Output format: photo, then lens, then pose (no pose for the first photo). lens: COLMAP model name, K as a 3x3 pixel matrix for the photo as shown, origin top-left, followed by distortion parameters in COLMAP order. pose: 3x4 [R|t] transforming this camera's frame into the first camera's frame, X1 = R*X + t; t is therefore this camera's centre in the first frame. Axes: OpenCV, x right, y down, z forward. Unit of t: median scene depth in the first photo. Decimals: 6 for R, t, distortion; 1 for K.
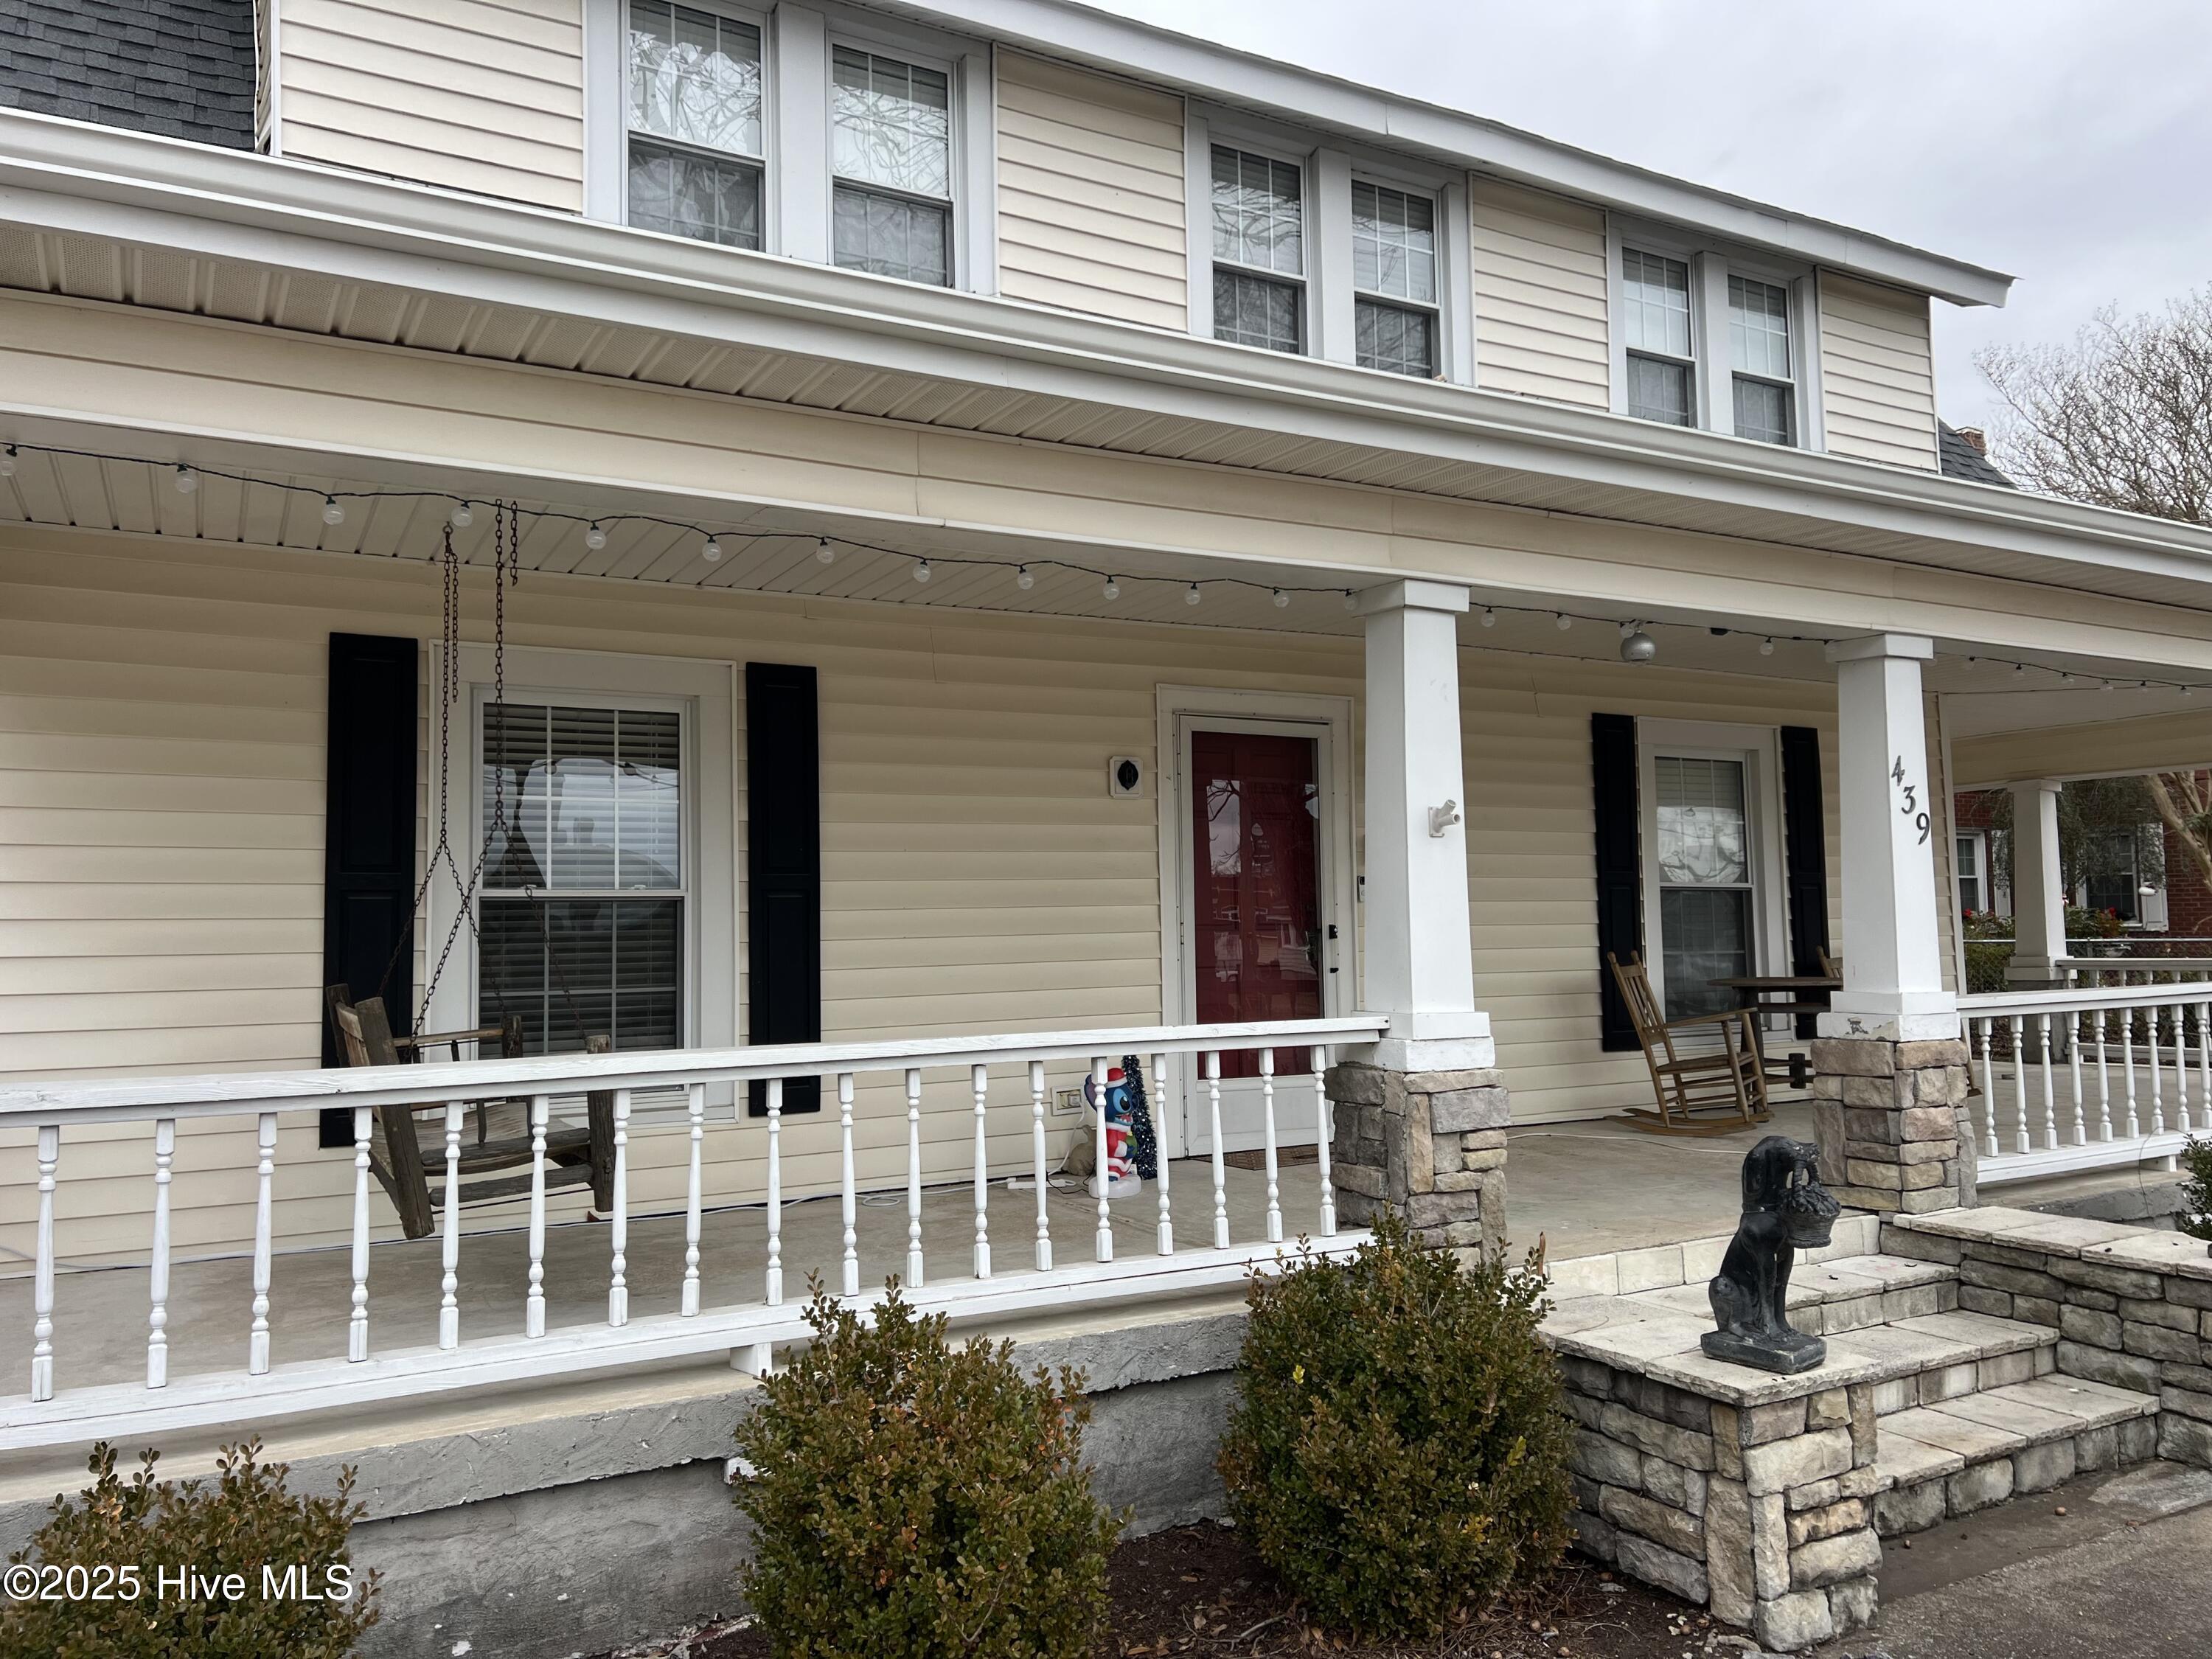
lens RADIAL K [[1676.5, 0, 1106.0], [0, 1676.5, 829.5], [0, 0, 1]] dist [0.048452, -0.061288]
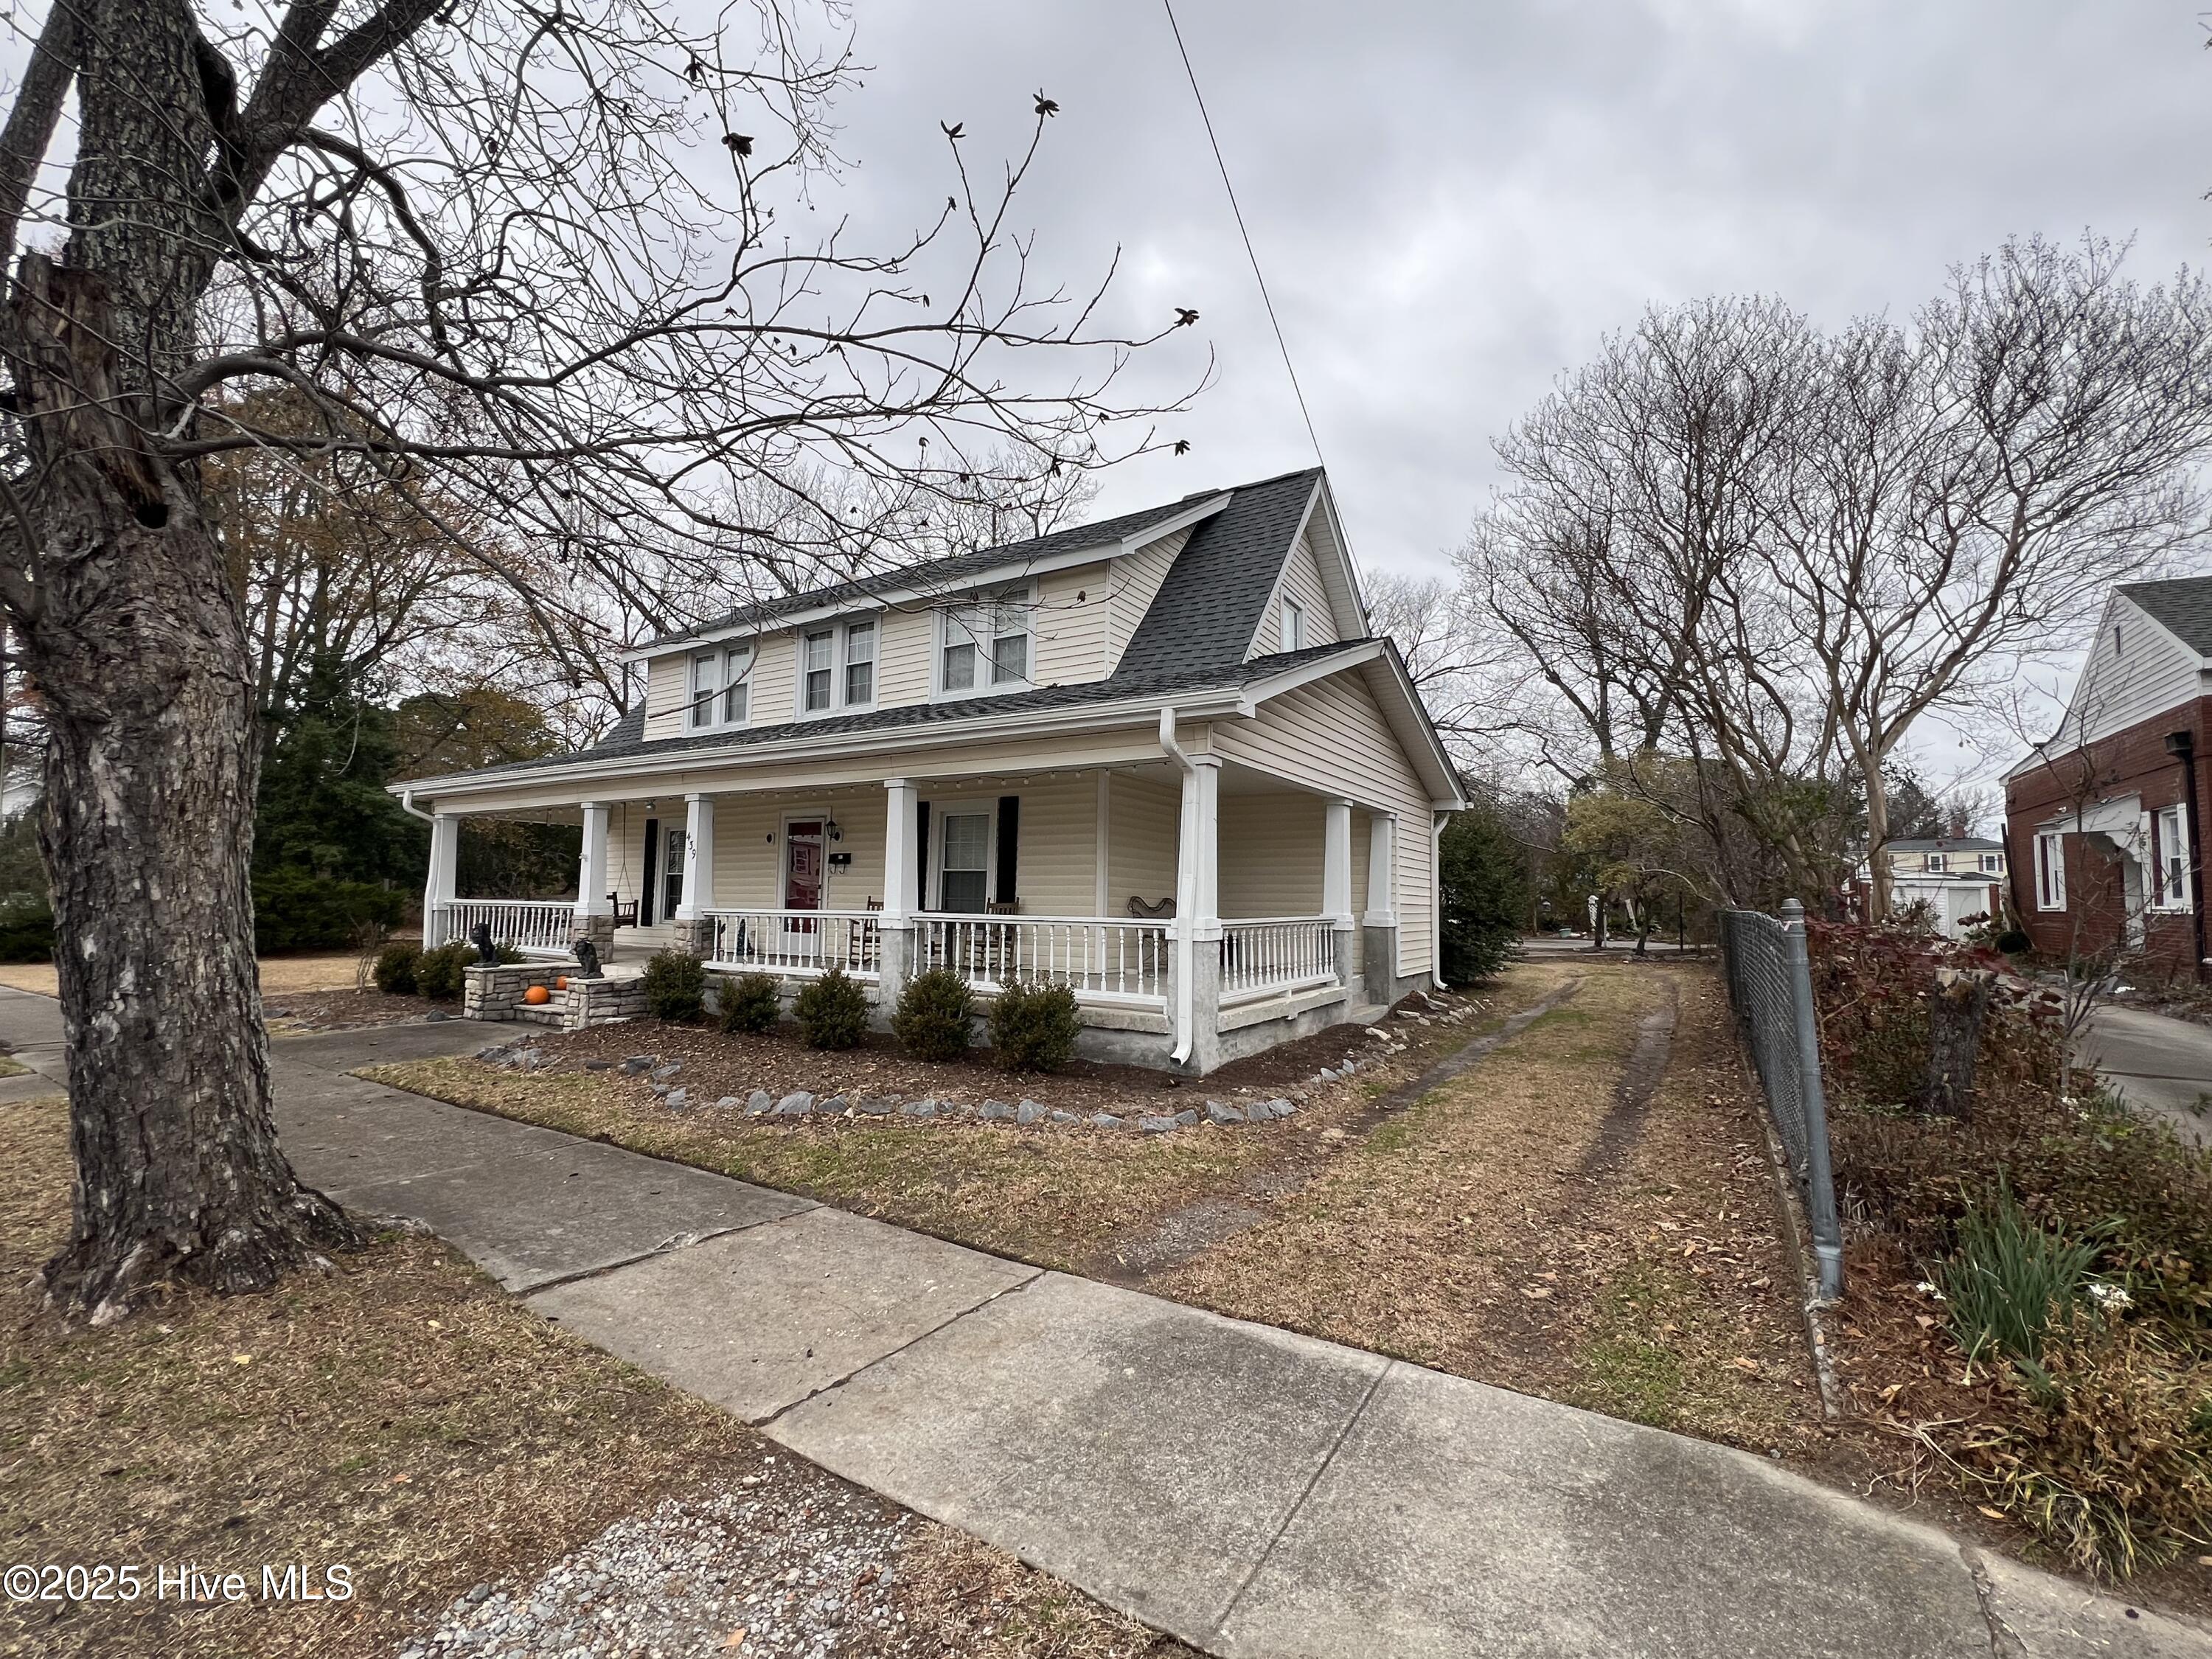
lens RADIAL K [[875.6, 0, 1106.0], [0, 875.6, 829.5], [0, 0, 1]] dist [0.024863, 0.000101]
pose [[0.470093, -0.041575, -0.881637, 2.395106], [0.038285, 0.998910, -0.026691, 0.029464], [0.881786, -0.021206, 0.471173, 0.937812]]
